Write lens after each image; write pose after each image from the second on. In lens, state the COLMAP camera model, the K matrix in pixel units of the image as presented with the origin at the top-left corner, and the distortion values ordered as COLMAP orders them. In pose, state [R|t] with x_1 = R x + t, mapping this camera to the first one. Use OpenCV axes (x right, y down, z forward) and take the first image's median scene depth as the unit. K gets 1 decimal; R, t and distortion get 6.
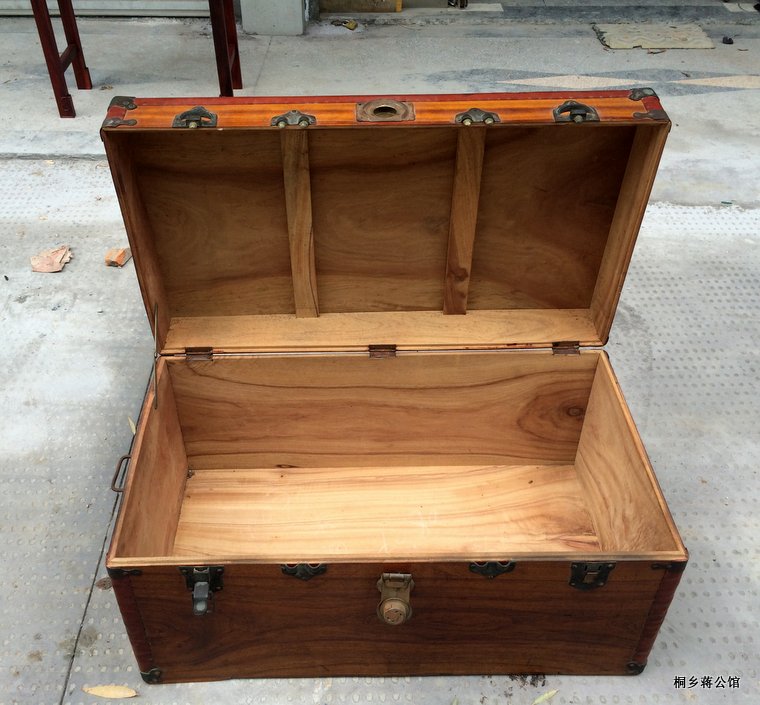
lens RADIAL K [[809.1, 0, 348.4], [0, 809.1, 350.9], [0, 0, 1]] dist [0.053524, -0.061517]
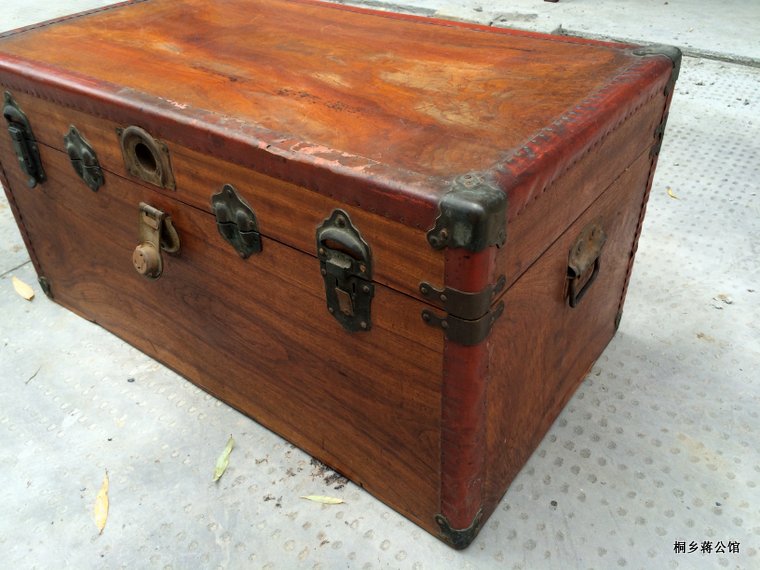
lens RADIAL K [[654.6, 0, 371.0], [0, 654.6, 281.0], [0, 0, 1]] dist [0.087705, -0.144528]
pose [[0.787801, 0.341379, -0.512669, 0.450786], [-0.373374, 0.926670, 0.043305, 0.181477], [0.489858, 0.157301, 0.857493, 0.434477]]
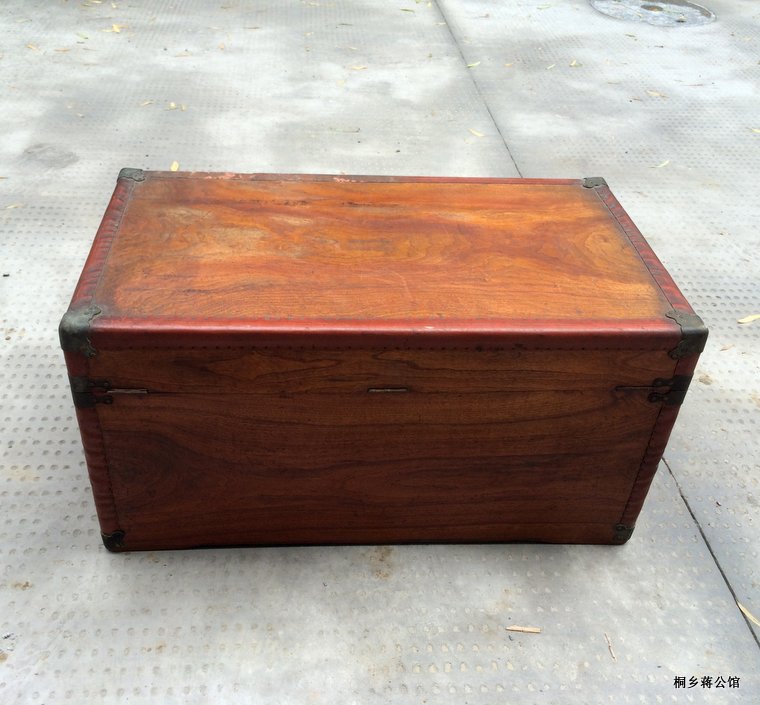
lens RADIAL K [[809.1, 0, 348.4], [0, 809.1, 350.9], [0, 0, 1]] dist [0.053524, -0.061517]
pose [[-0.998580, 0.002970, -0.053181, 0.115751], [-0.051180, 0.223046, 0.973464, -0.706766], [0.014753, 0.974804, -0.222577, 1.129941]]
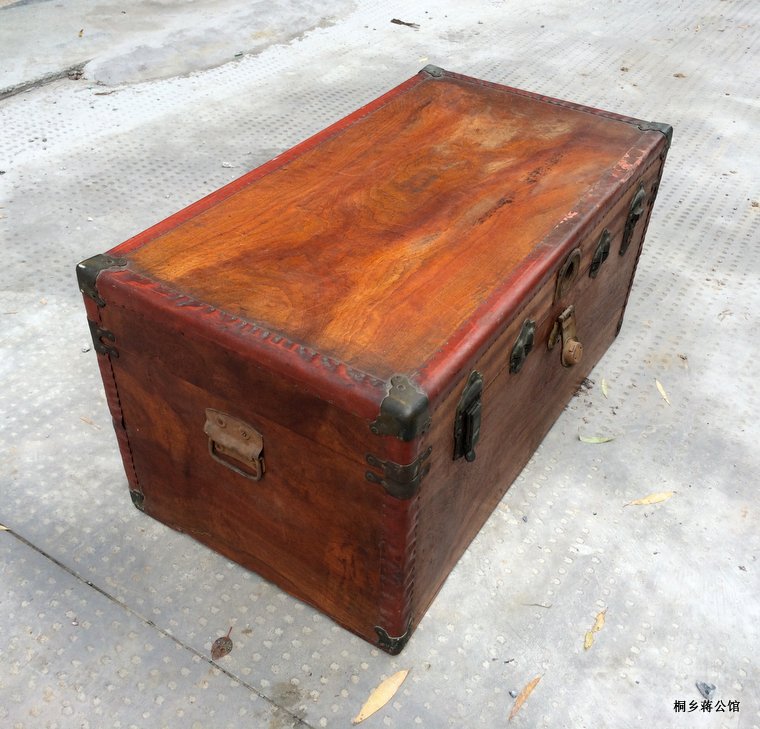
lens RADIAL K [[840.6, 0, 397.5], [0, 840.6, 367.6], [0, 0, 1]] dist [0.048483, -0.008357]
pose [[0.530506, -0.513587, 0.674382, -0.585234], [0.508204, 0.829432, 0.231886, -0.002283], [-0.678448, 0.219707, 0.701026, 0.345307]]
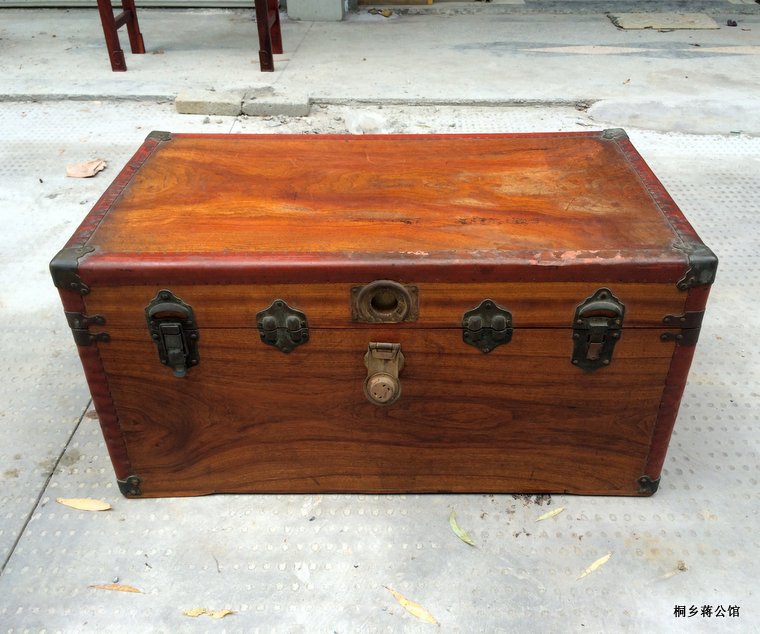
lens RADIAL K [[729.2, 0, 385.5], [0, 729.2, 314.5], [0, 0, 1]] dist [0.077427, -0.110160]
pose [[0.999788, 0.011454, -0.017124, 0.058117], [-0.013107, 0.994923, -0.099785, 0.252586], [0.015895, 0.099988, 0.994862, 0.127899]]
